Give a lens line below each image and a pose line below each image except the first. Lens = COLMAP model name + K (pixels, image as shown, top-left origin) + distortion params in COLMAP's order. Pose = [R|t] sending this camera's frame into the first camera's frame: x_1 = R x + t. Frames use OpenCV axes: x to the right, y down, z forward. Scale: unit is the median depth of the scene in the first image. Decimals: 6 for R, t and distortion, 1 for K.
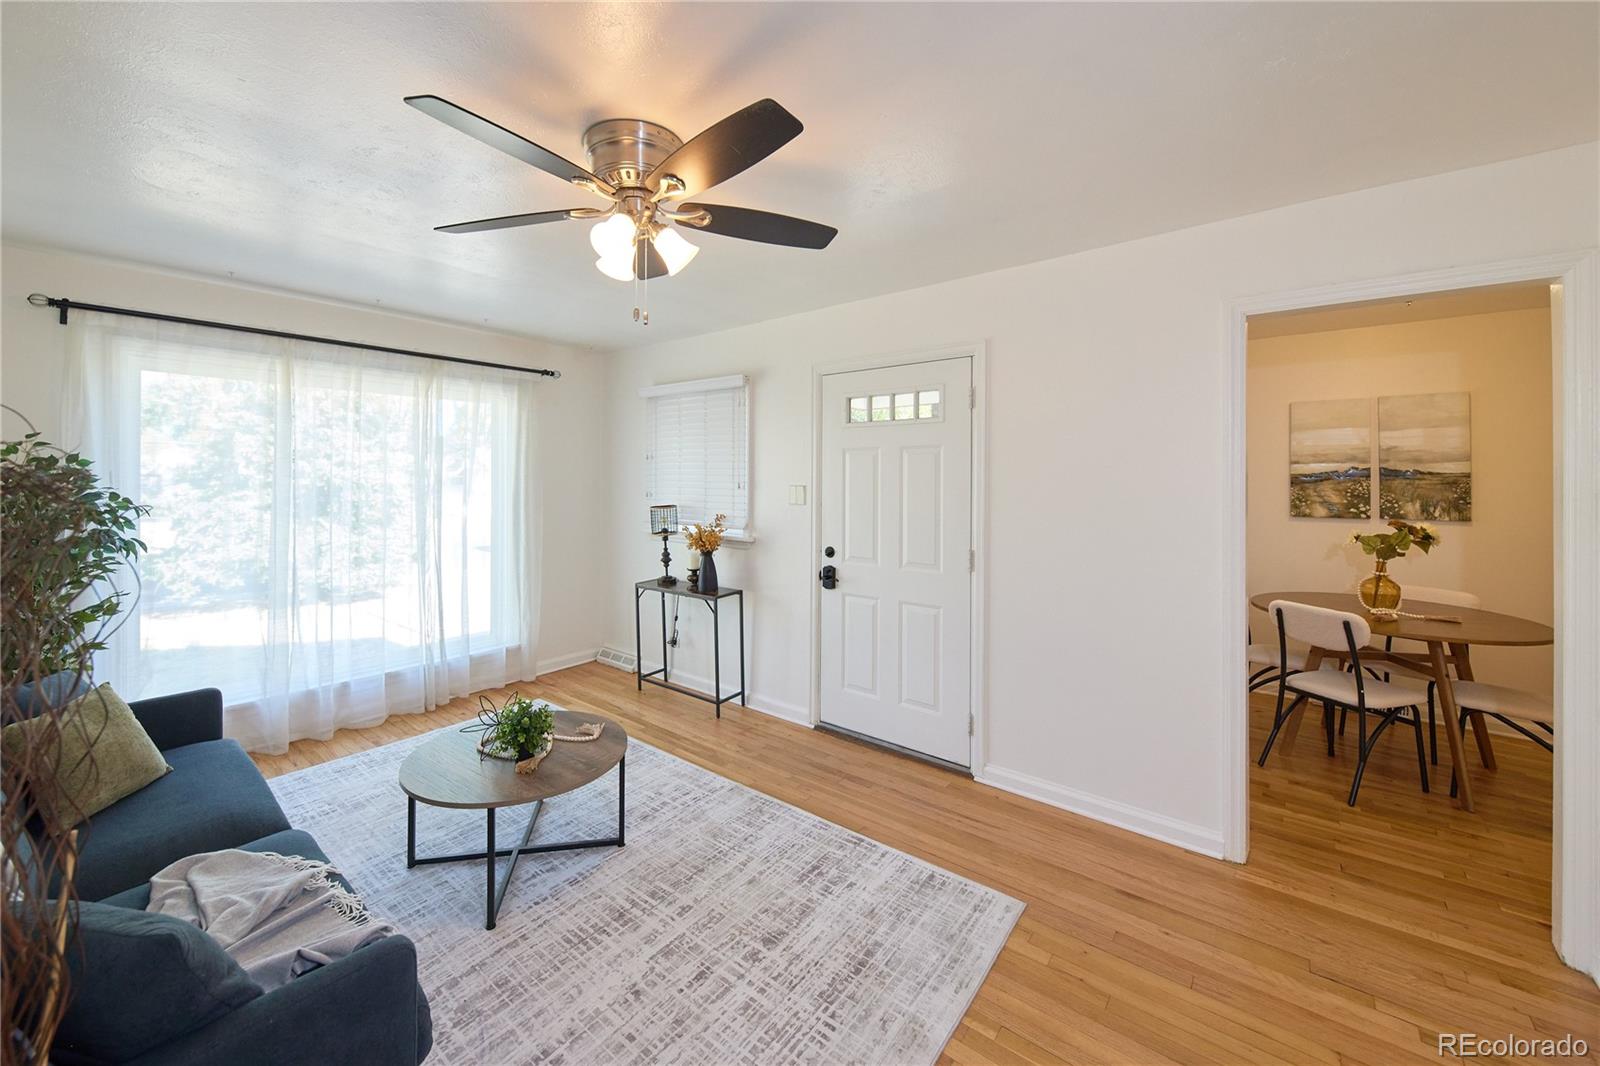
lens RADIAL K [[617.3, 0, 786.1], [0, 617.3, 478.2], [0, 0, 1]] dist [0.010651, -0.003777]
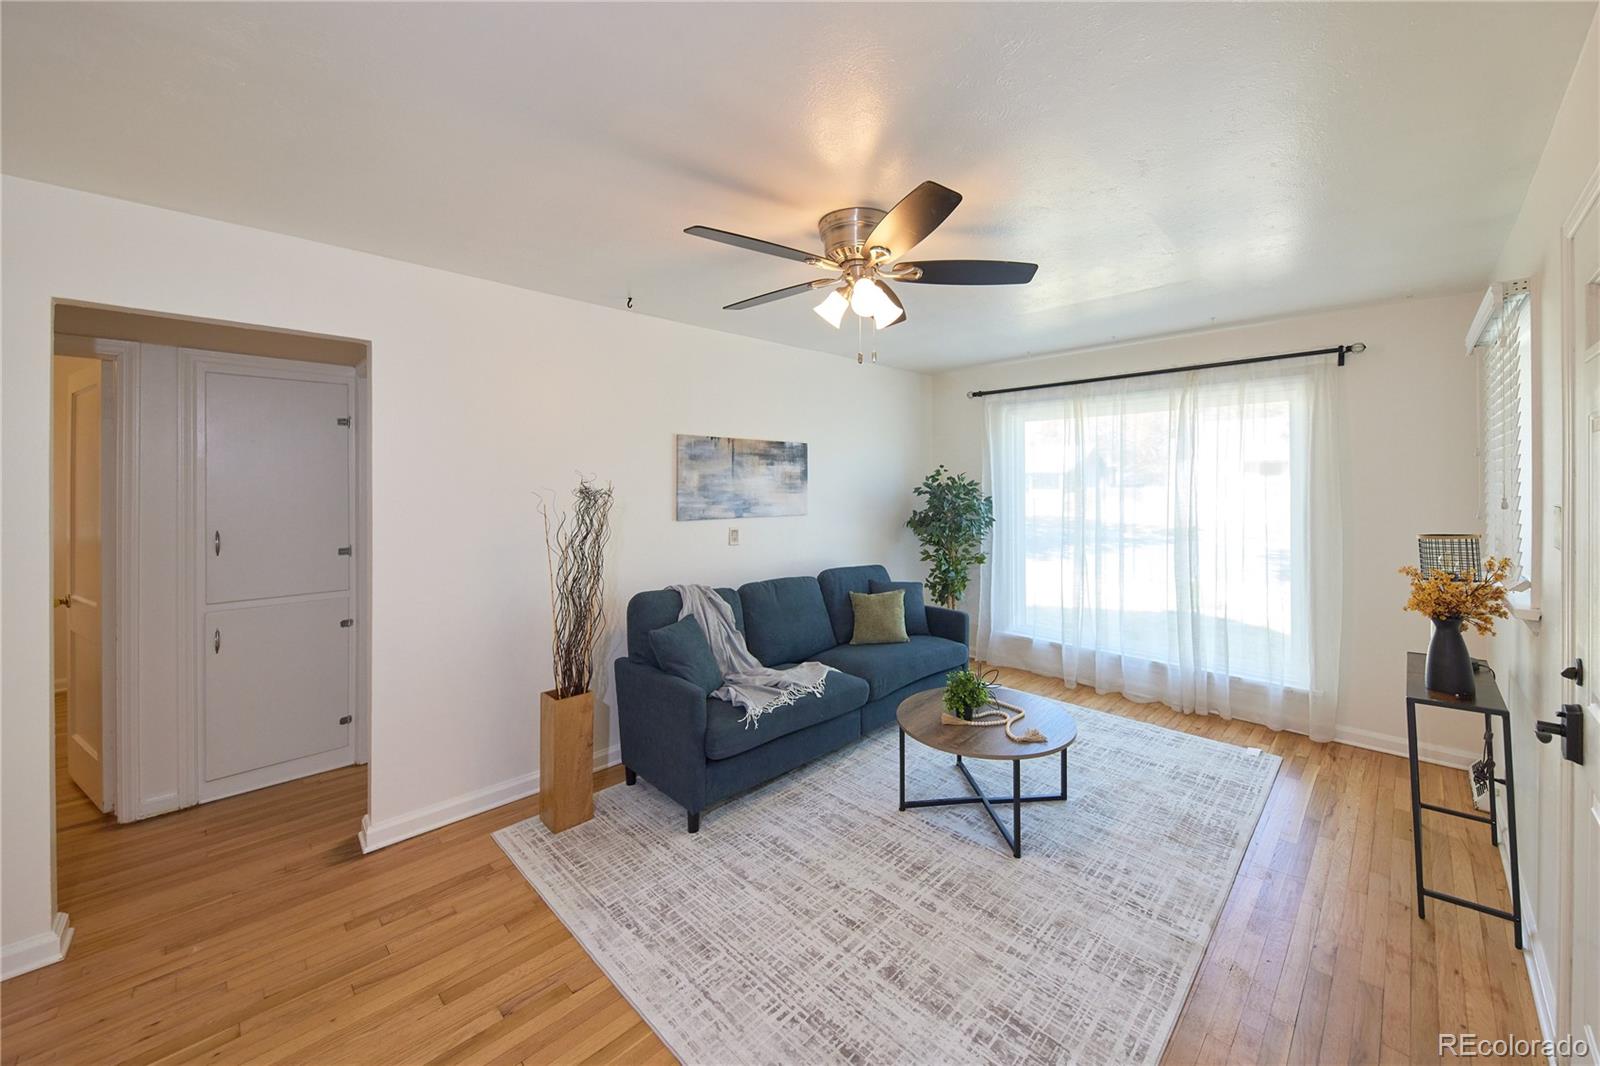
lens RADIAL K [[617.3, 0, 861.5], [0, 617.3, 488.6], [0, 0, 1]] dist [0.010651, -0.003777]
pose [[-0.066453, 0.010101, -0.997738, 0.895338], [-0.003760, 0.999939, 0.010373, -0.012678], [0.997783, 0.004441, -0.066411, 0.980296]]
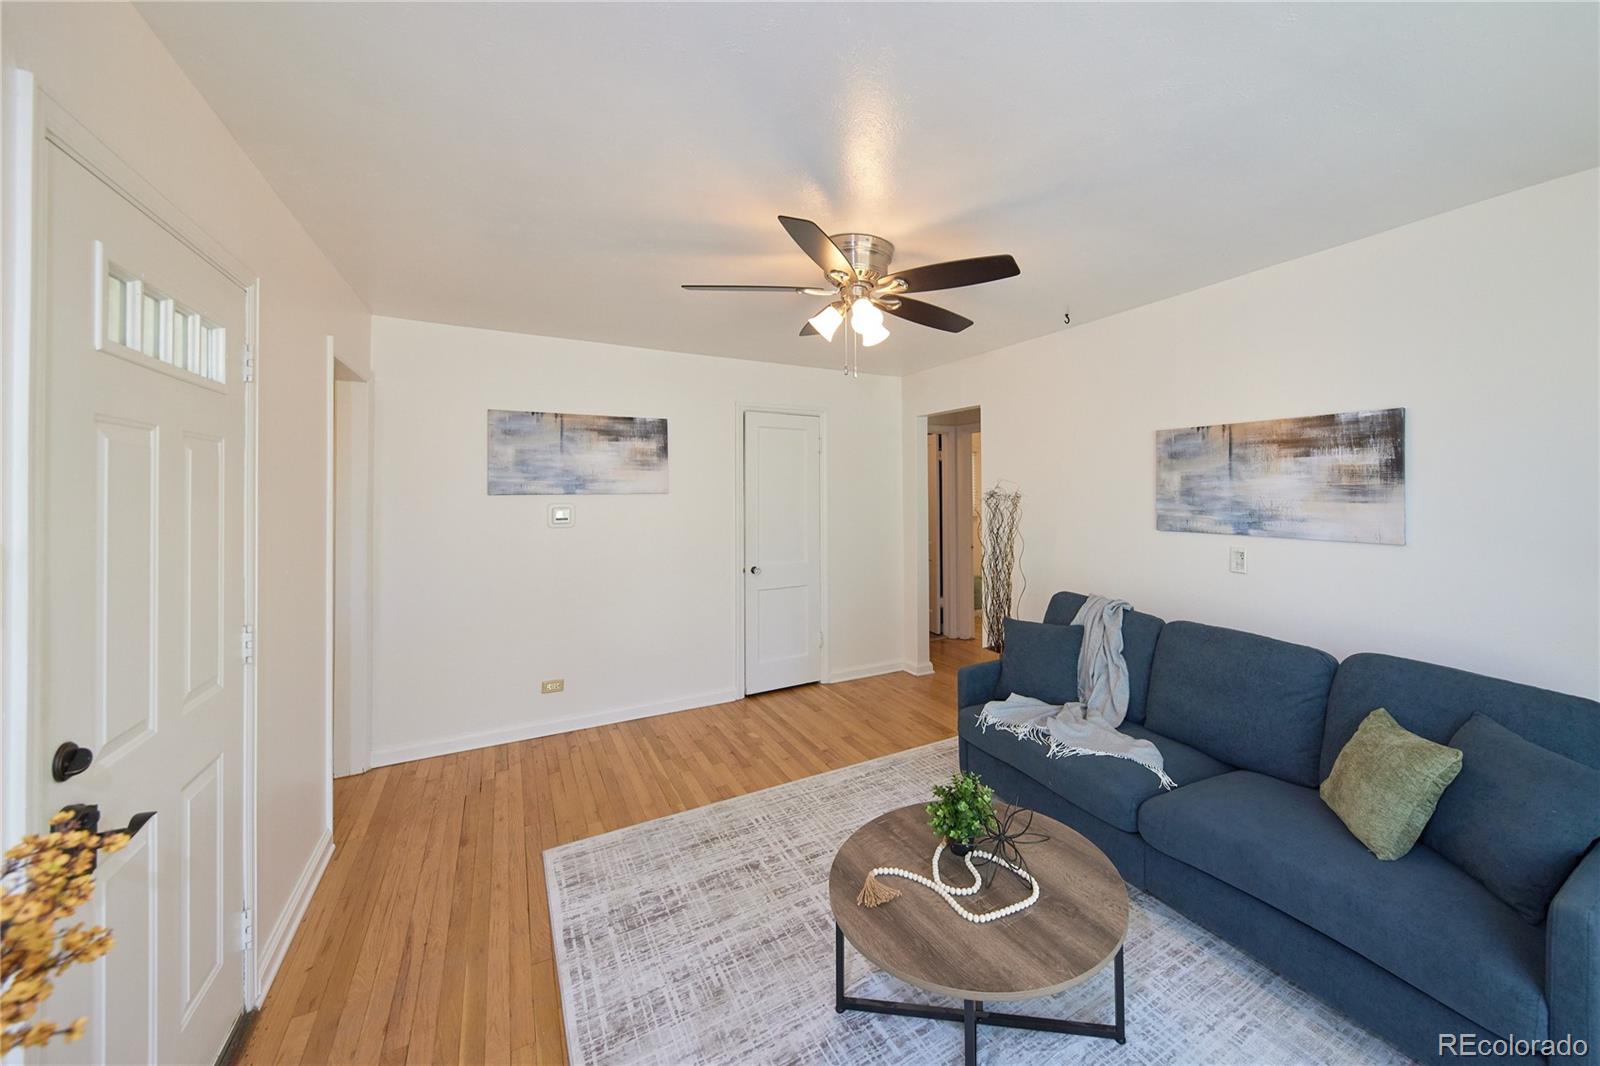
lens RADIAL K [[617.3, 0, 868.8], [0, 617.3, 483.0], [0, 0, 1]] dist [0.010651, -0.003777]
pose [[-0.928468, 0.008011, 0.371326, -0.682532], [0.005225, 0.999950, -0.008508, -0.007341], [-0.371376, -0.005959, -0.928463, 1.996032]]
